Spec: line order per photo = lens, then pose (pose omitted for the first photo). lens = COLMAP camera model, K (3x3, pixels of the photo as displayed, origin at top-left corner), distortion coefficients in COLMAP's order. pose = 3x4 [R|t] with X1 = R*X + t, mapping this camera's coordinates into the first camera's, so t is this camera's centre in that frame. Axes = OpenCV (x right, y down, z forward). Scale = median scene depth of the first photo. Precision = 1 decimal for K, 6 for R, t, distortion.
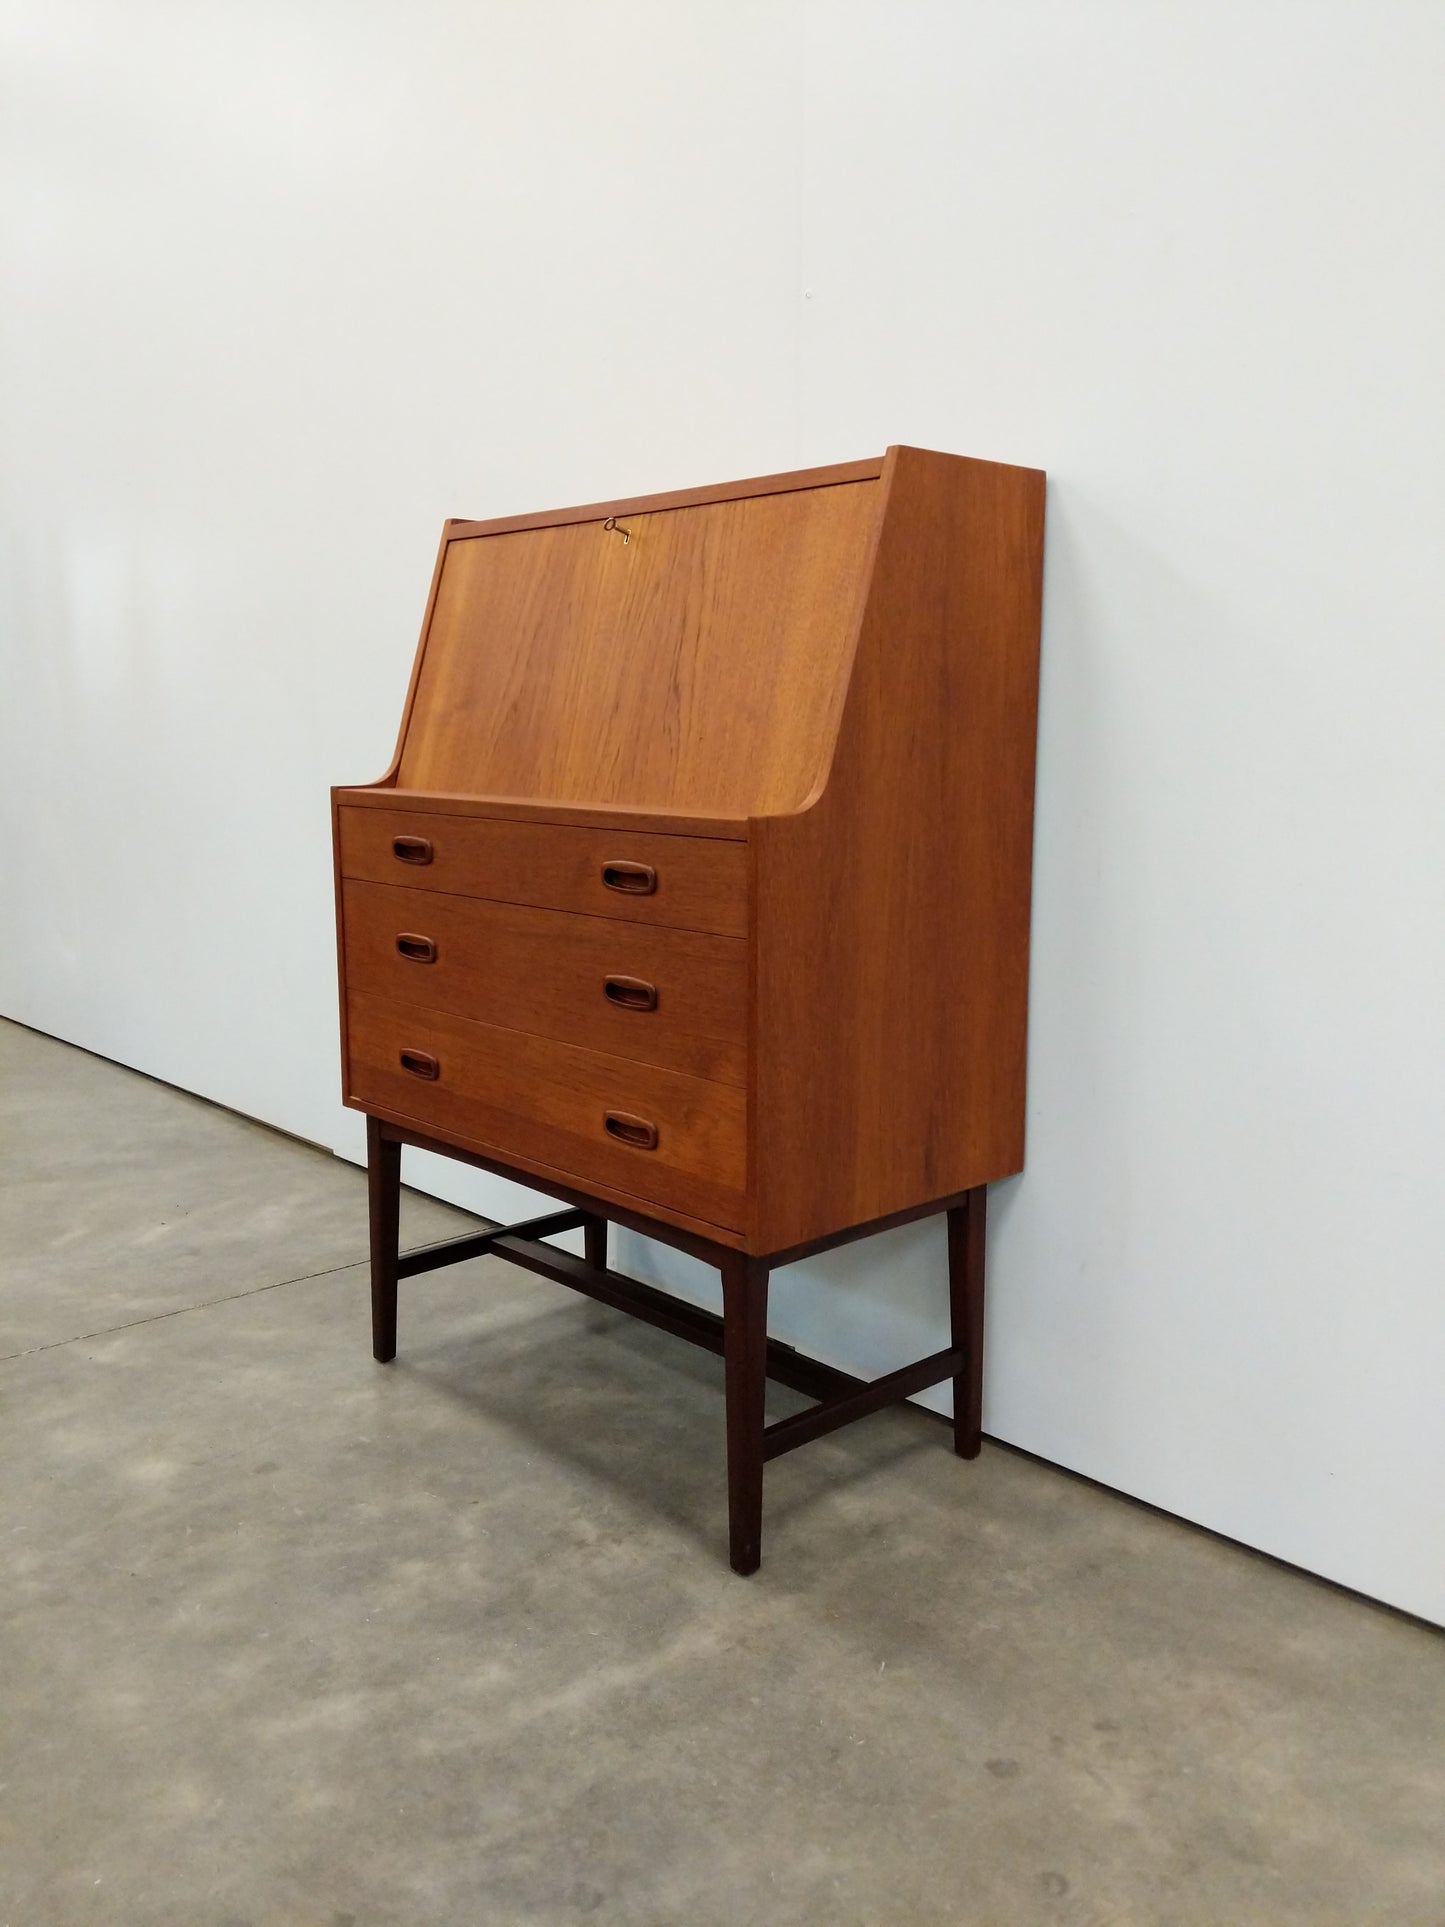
lens RADIAL K [[1522.3, 0, 731.7], [0, 1522.3, 949.3], [0, 0, 1]] dist [0.069610, -0.113256]
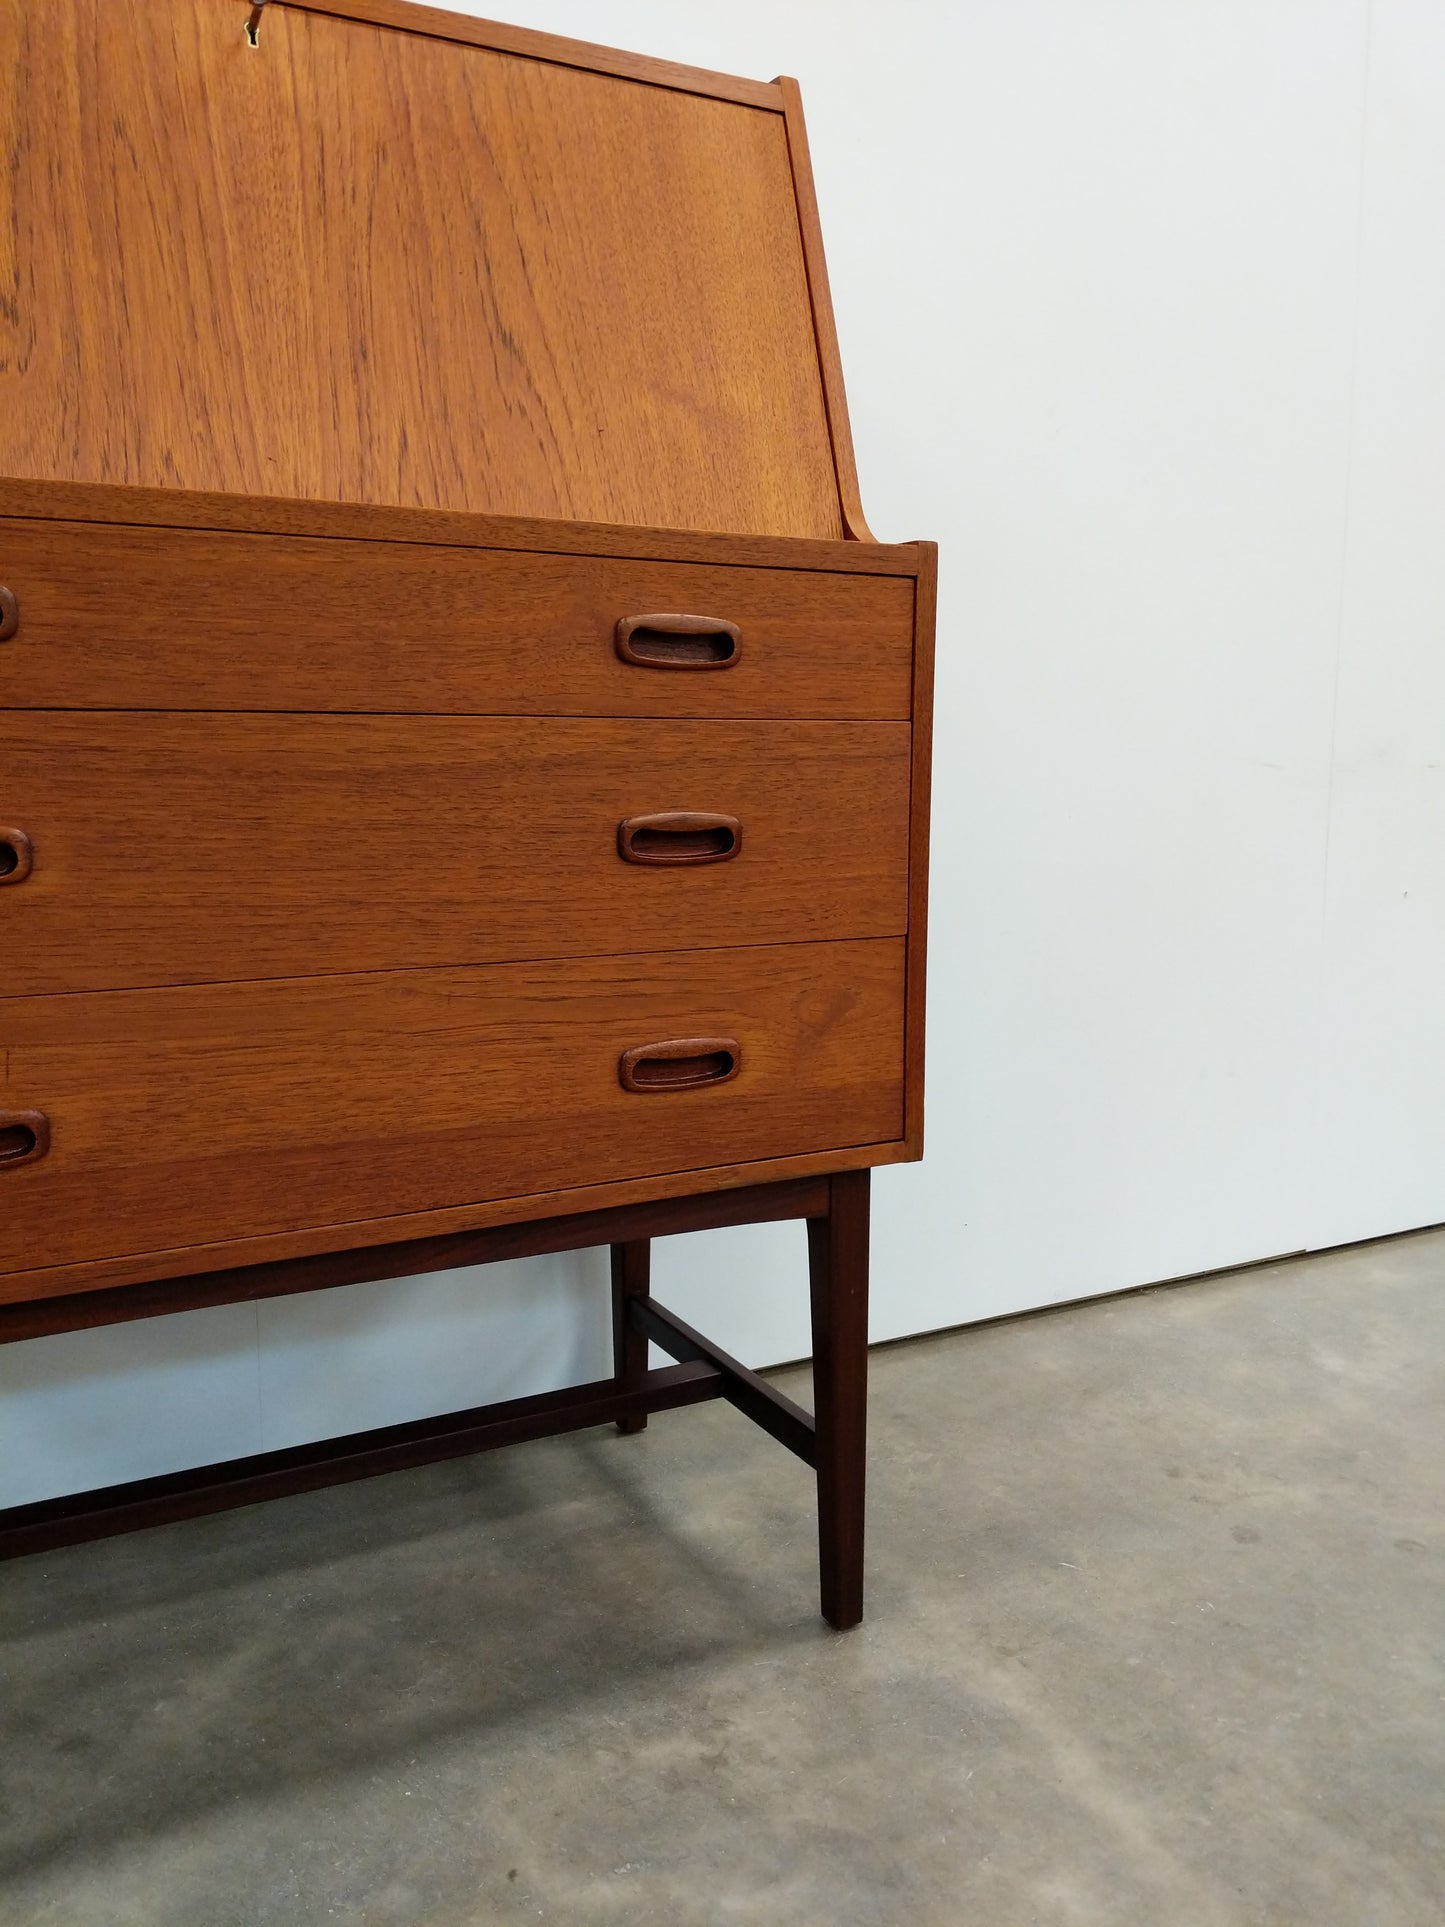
lens RADIAL K [[1544.0, 0, 727.8], [0, 1544.0, 956.2], [0, 0, 1]] dist [0.056804, -0.115637]
pose [[0.251115, -0.138645, 0.957976, -0.629261], [0.141255, 0.984343, 0.105434, 0.012659], [-0.957595, 0.108843, 0.266768, 0.787636]]
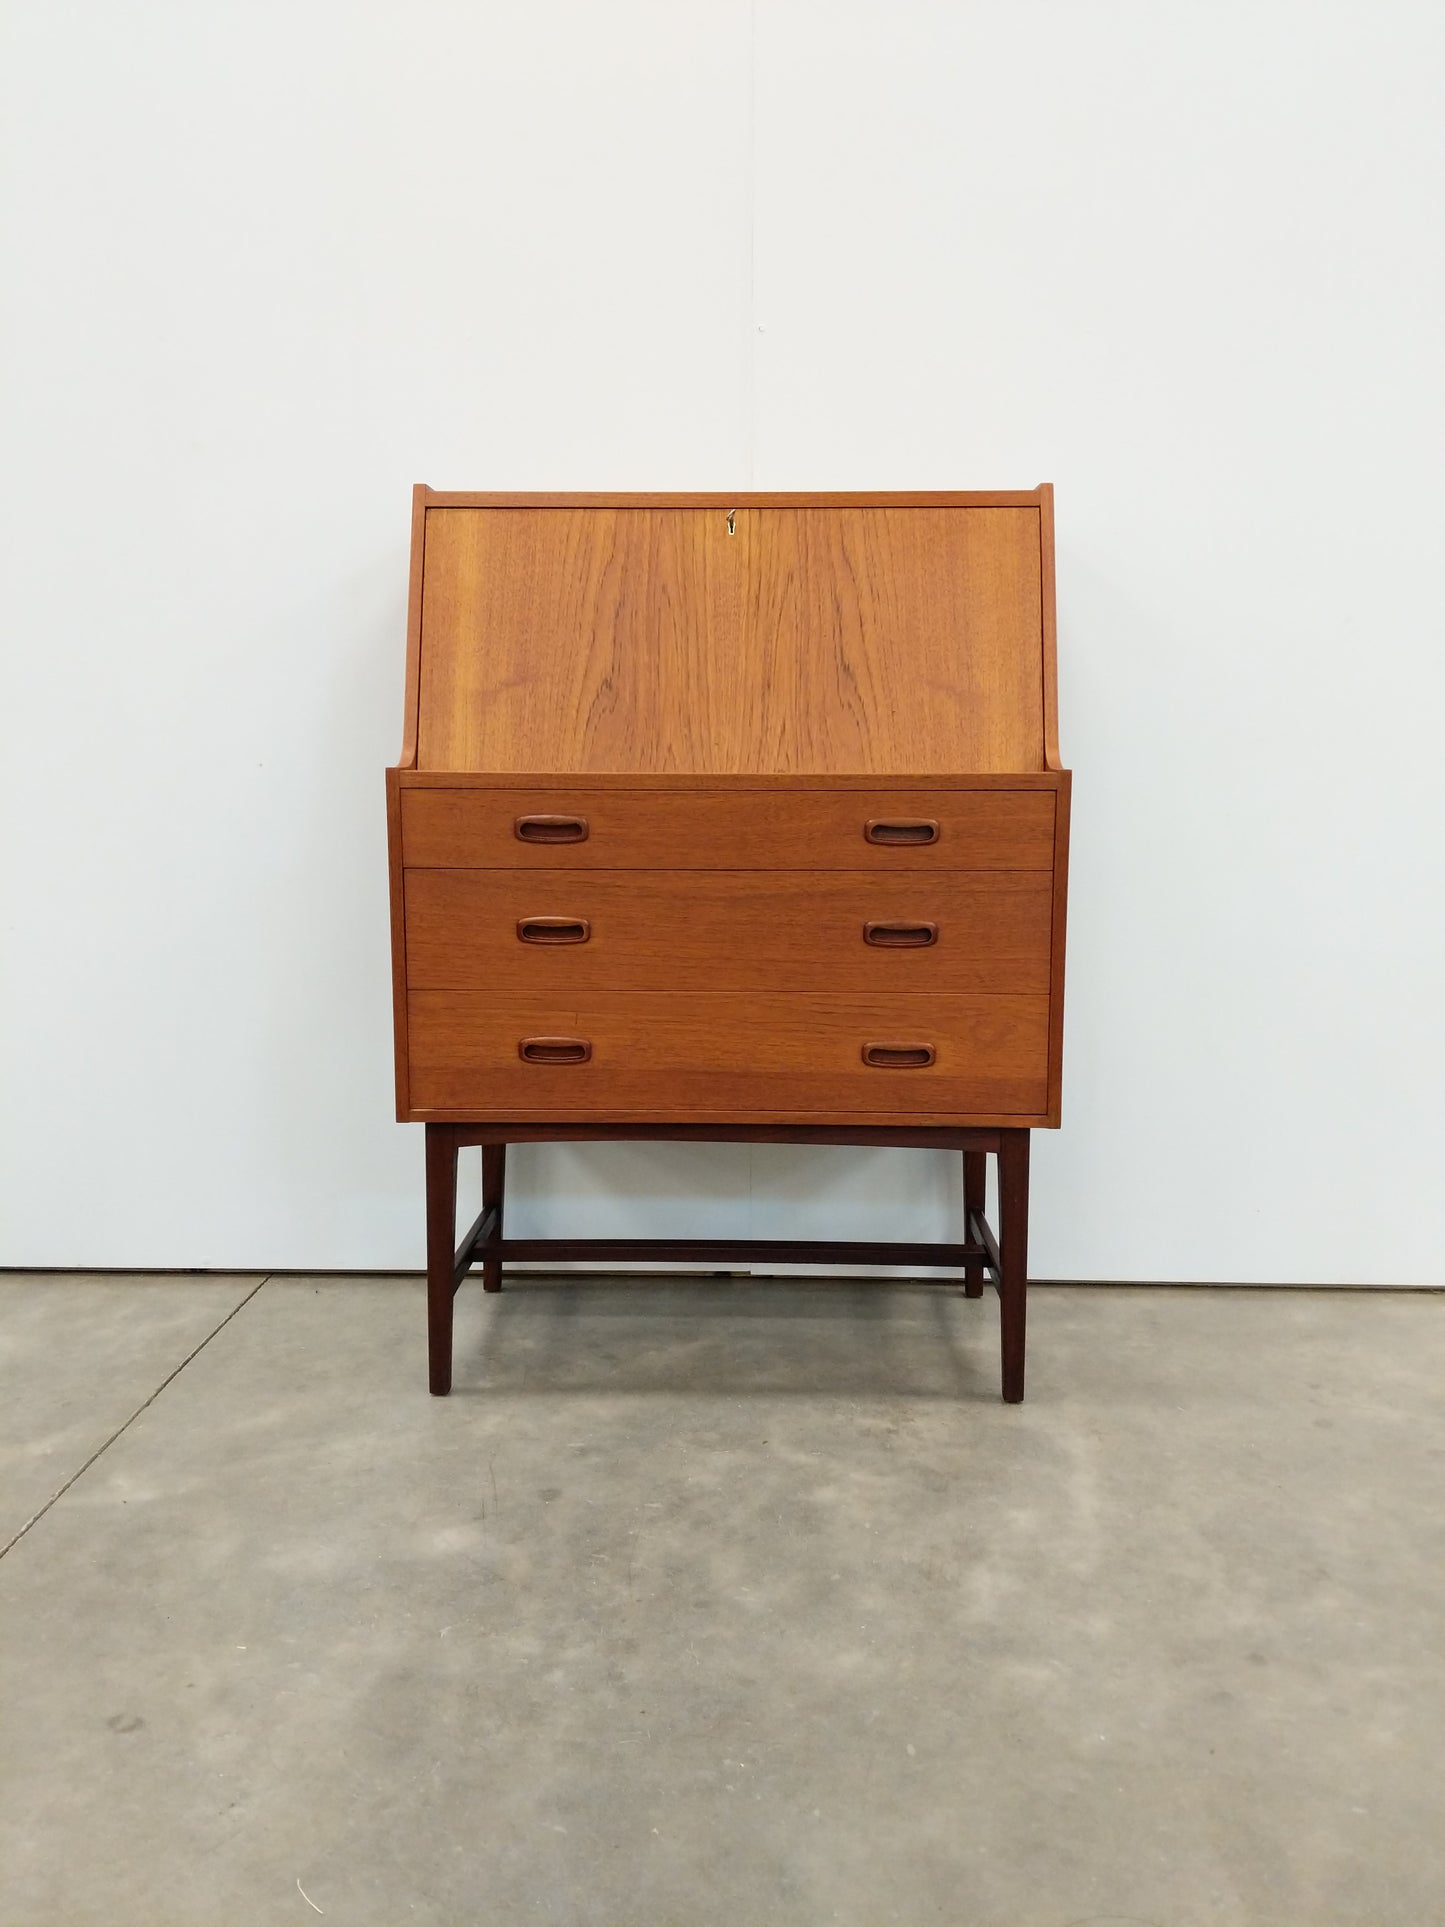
lens RADIAL K [[1522.3, 0, 731.7], [0, 1522.3, 949.3], [0, 0, 1]] dist [0.069610, -0.113256]
pose [[0.705400, -0.092371, 0.702765, -0.918619], [0.106309, 0.994045, 0.023949, 0.000040], [-0.700792, 0.057817, 0.711019, 0.266148]]
